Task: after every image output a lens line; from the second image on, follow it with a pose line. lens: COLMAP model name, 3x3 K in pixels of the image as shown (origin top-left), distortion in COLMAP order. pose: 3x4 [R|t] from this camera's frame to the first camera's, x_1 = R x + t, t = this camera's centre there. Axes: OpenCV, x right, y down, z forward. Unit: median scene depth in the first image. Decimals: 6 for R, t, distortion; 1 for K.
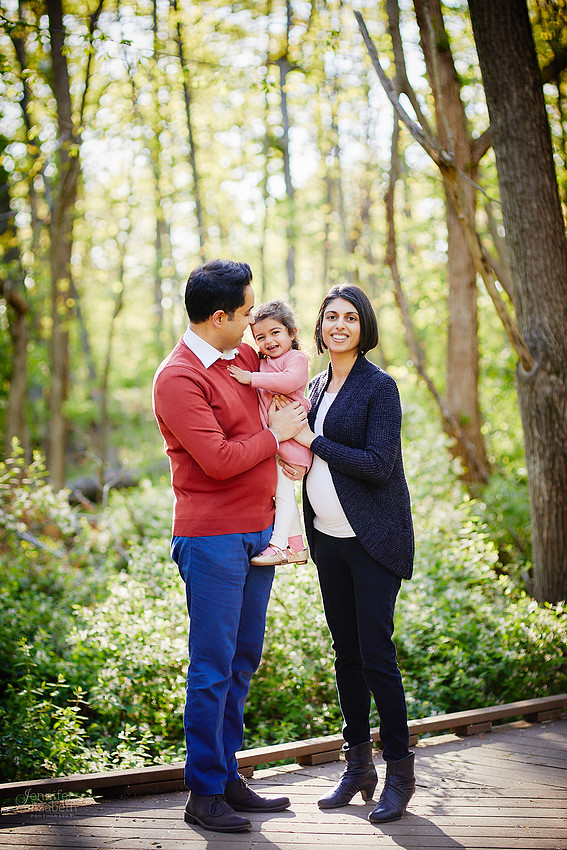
lens RADIAL K [[2270.7, 0, 286.9], [0, 2270.7, 430.1], [0, 0, 1]] dist [0.003550, 0.000000]
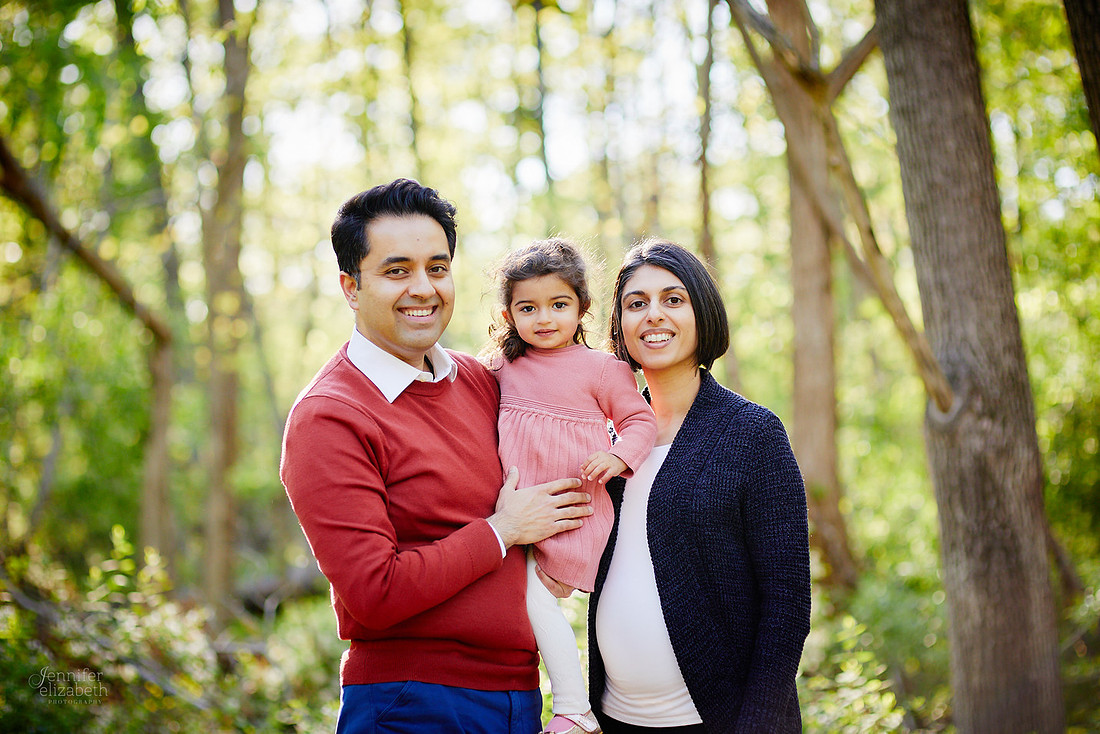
lens RADIAL K [[2938.5, 0, 549.9], [0, 2938.5, 368.4], [0, 0, 1]] dist [0.003550, 0.000000]
pose [[0.999961, -0.008776, -0.000319, -0.000036], [0.008752, 0.998873, -0.046640, -0.002001], [0.000728, 0.046635, 0.998912, 0.205990]]
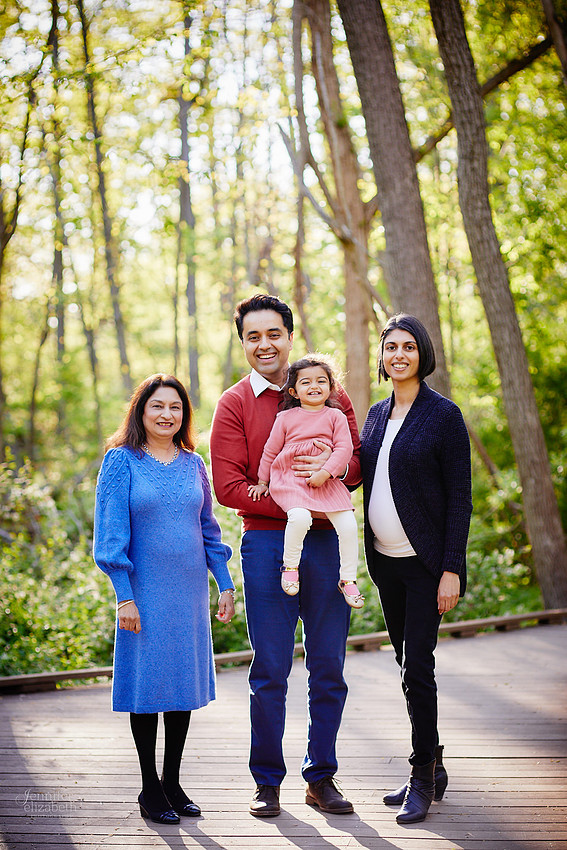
lens RADIAL K [[2270.7, 0, 283.1], [0, 2270.7, 422.4], [0, 0, 1]] dist [0.003550, 0.000000]
pose [[0.998929, -0.001342, 0.046245, -0.027084], [0.001889, 0.999929, -0.011801, 0.005301], [-0.046226, 0.011875, 0.998860, -0.307714]]
